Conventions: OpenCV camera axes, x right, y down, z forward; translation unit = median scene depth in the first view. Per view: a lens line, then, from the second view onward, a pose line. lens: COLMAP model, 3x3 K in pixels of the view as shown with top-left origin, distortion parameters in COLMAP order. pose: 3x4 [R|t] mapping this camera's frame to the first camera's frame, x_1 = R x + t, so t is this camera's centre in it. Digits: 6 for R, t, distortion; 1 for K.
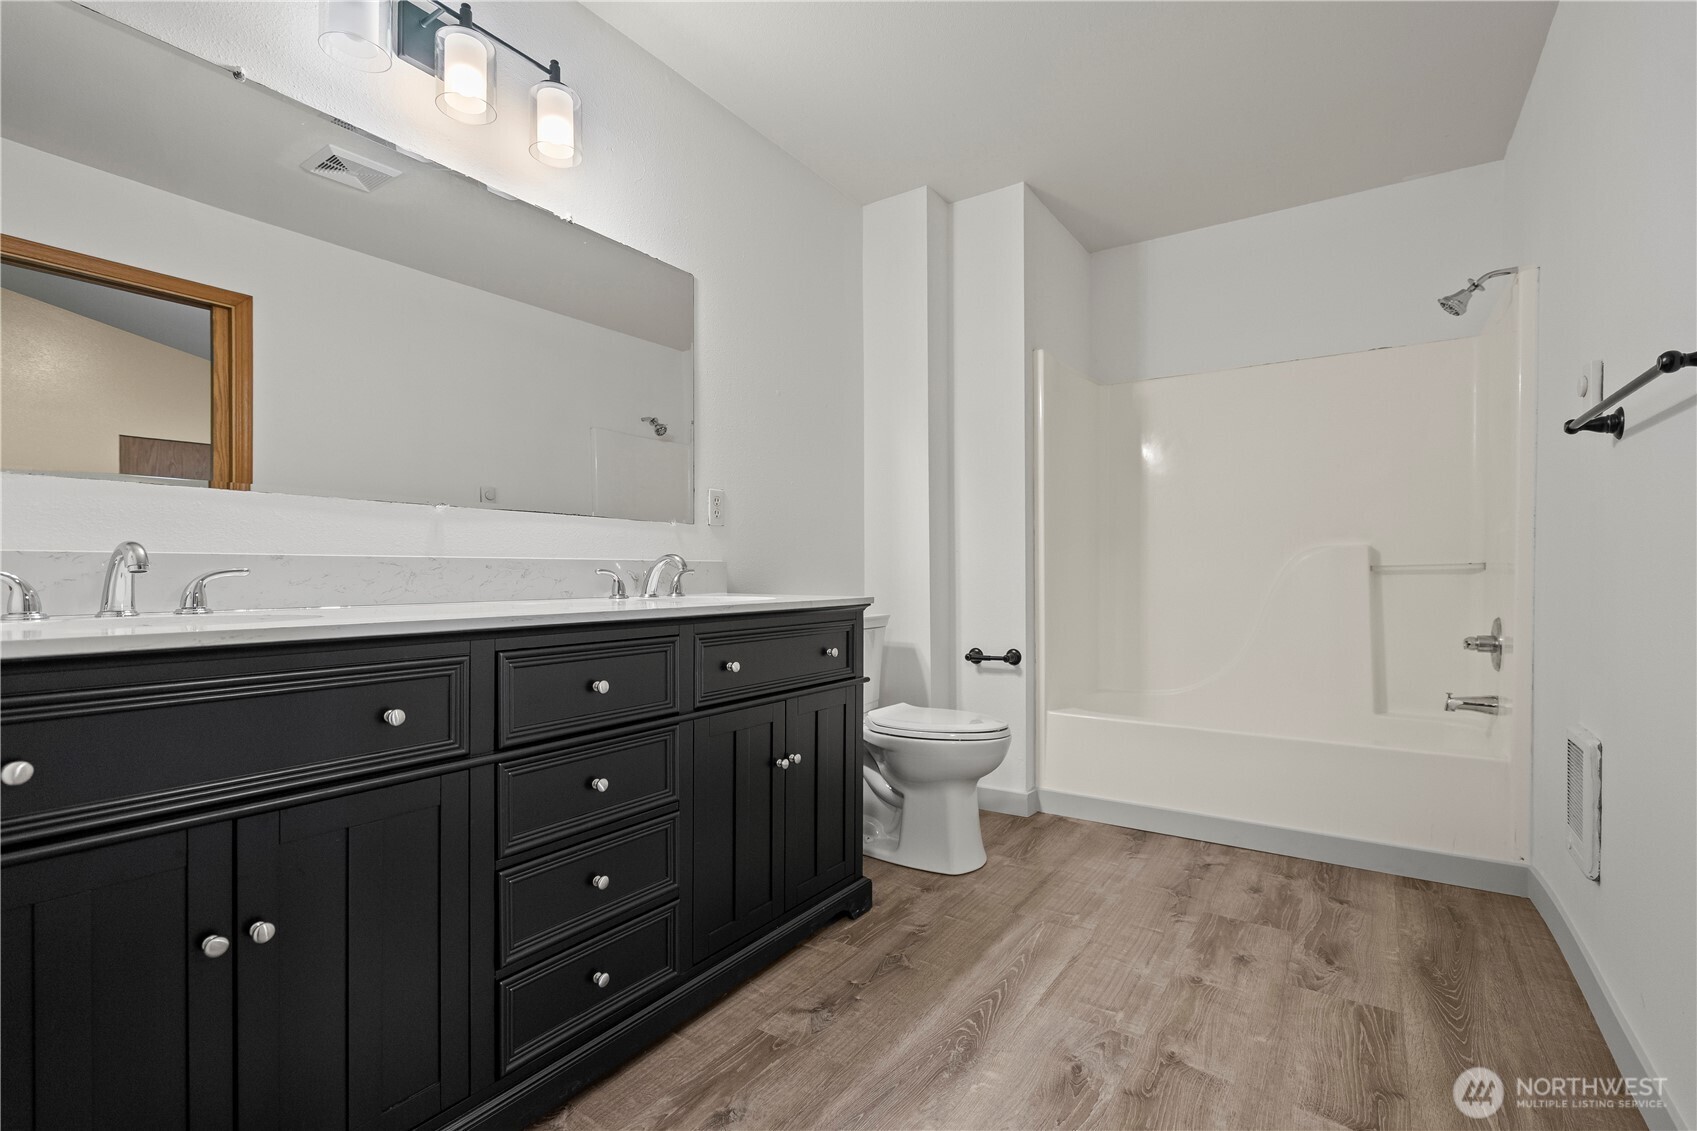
lens RADIAL K [[768.0, 0, 846.6], [0, 768.0, 575.0], [0, 0, 1]] dist [-0.003570, 0.001212]
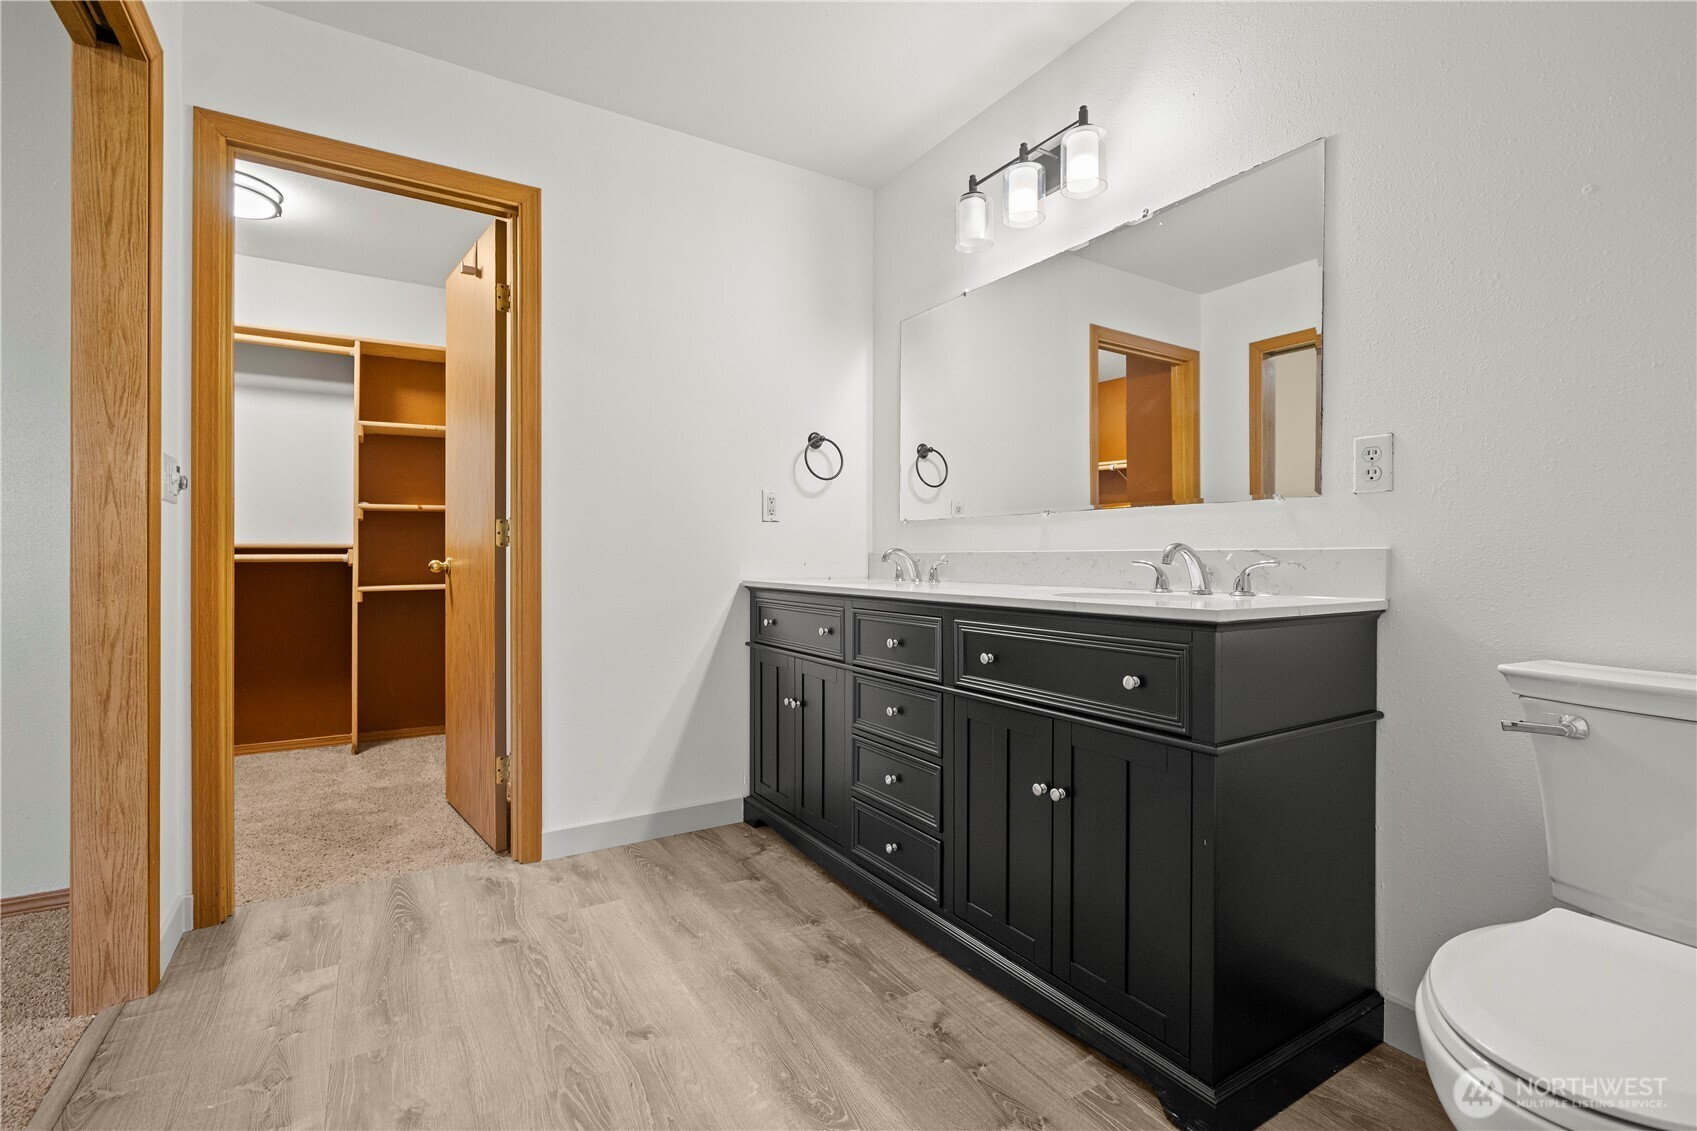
lens RADIAL K [[768.0, 0, 851.3], [0, 768.0, 556.8], [0, 0, 1]] dist [-0.003570, 0.001212]
pose [[-0.397962, -0.003205, -0.917396, 0.927008], [-0.007417, 0.999972, -0.000276, -0.012006], [0.917372, 0.006694, -0.397975, 1.359072]]
